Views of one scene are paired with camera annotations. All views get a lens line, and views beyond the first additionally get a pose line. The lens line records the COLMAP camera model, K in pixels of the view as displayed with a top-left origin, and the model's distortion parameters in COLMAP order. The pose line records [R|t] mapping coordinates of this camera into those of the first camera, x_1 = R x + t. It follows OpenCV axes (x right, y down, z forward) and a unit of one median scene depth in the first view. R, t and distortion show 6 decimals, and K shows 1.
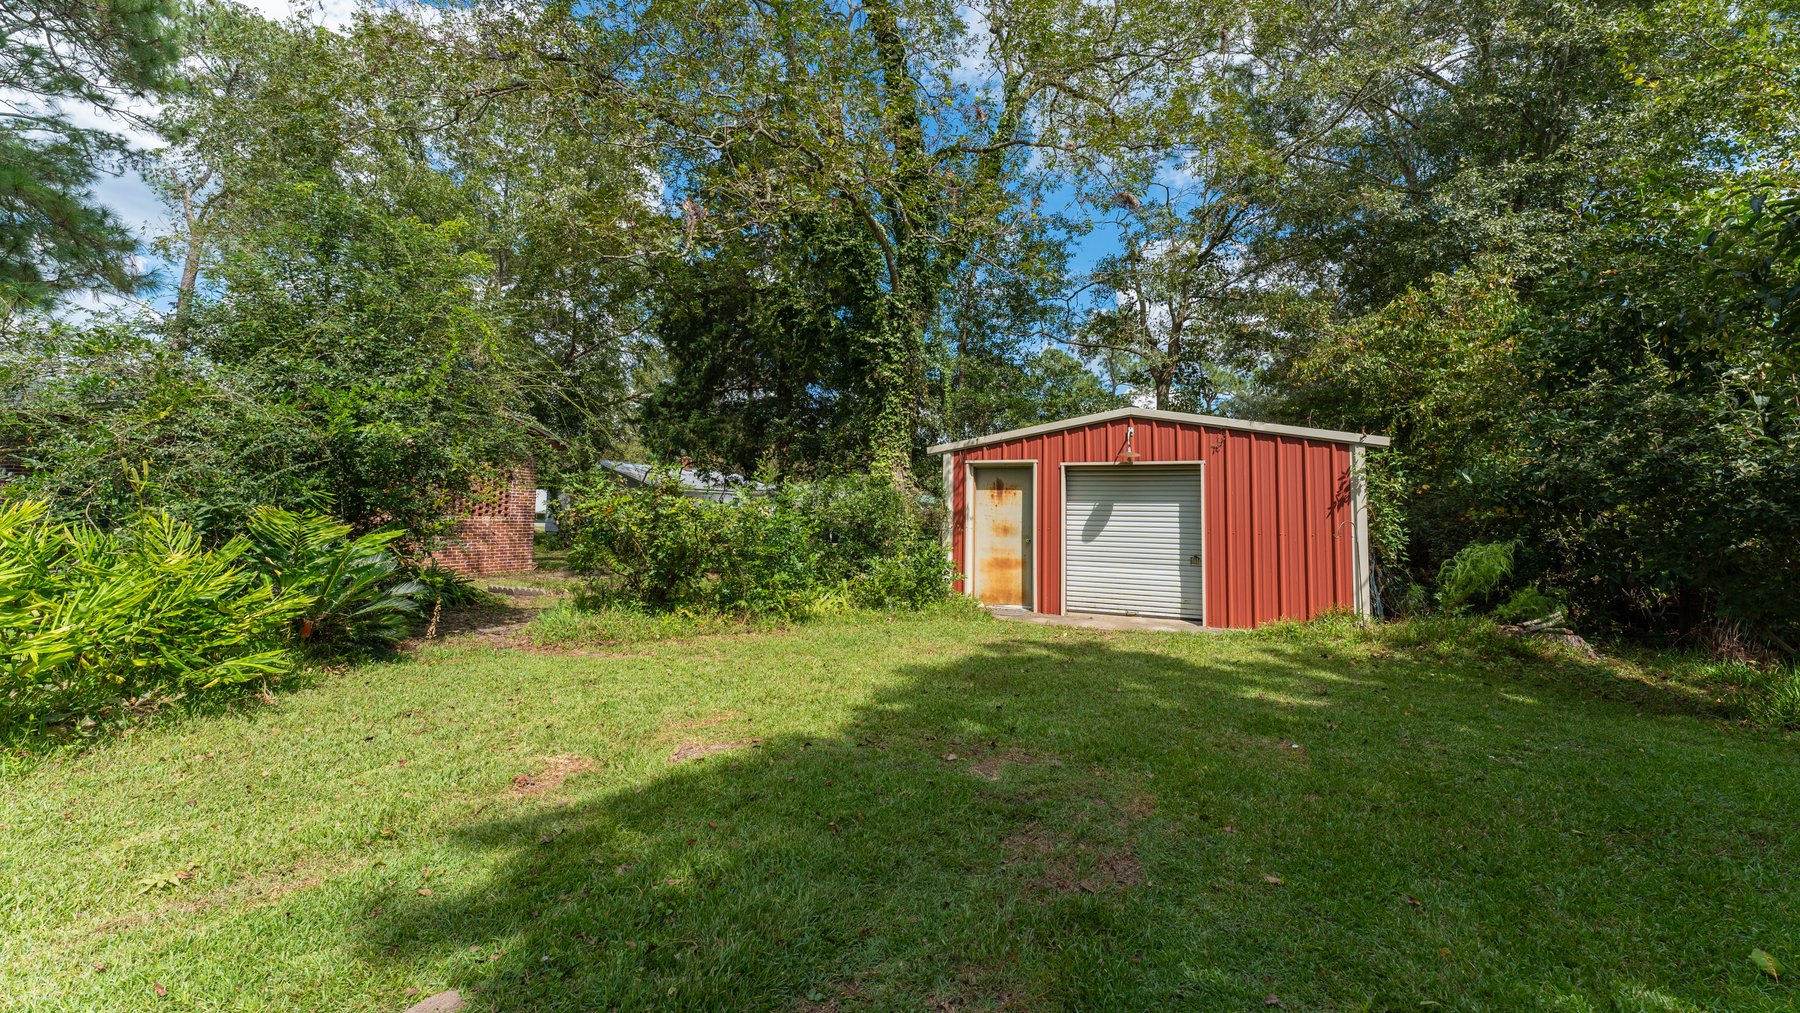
lens RADIAL K [[708.9, 0, 895.0], [0, 708.9, 456.0], [0, 0, 1]] dist [0.000123, -0.000122]
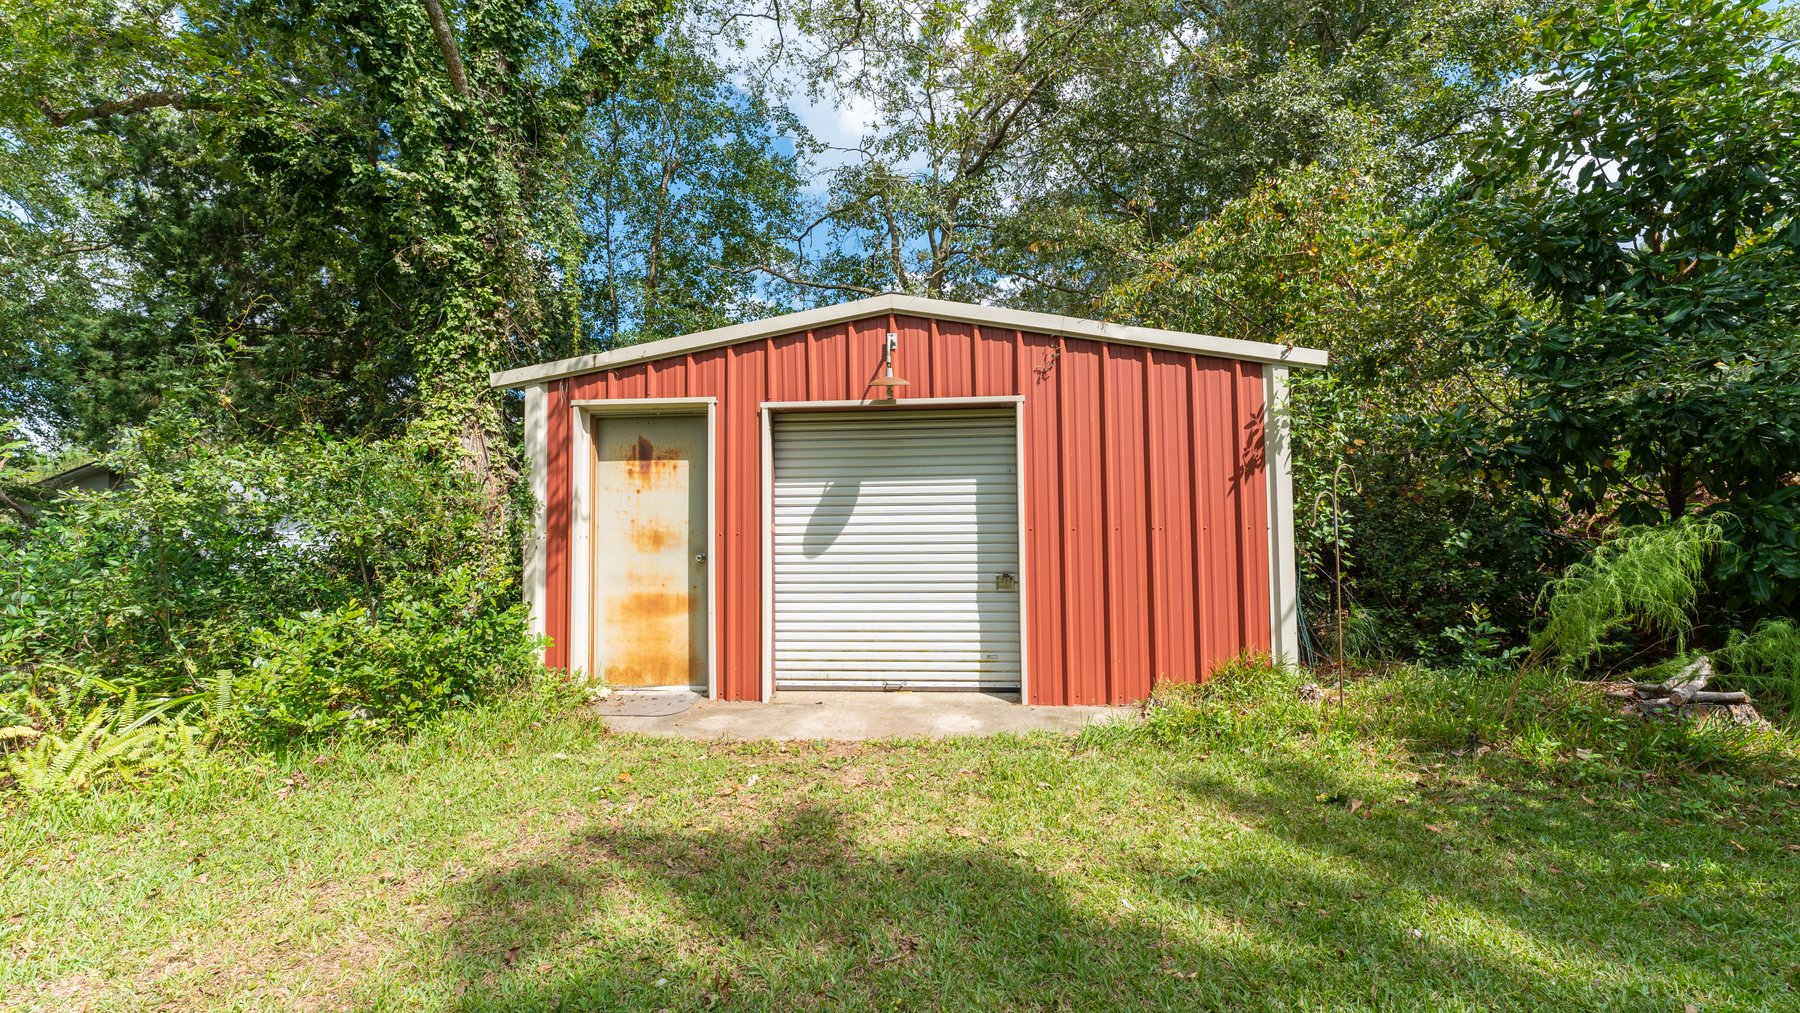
lens RADIAL K [[714.0, 0, 895.7], [0, 714.0, 504.6], [0, 0, 1]] dist [-0.000316, 0.000179]
pose [[0.937689, -0.015257, 0.347141, 0.141224], [-0.000572, 0.998966, 0.045451, 0.057396], [-0.347475, -0.042818, 0.936711, 0.469831]]
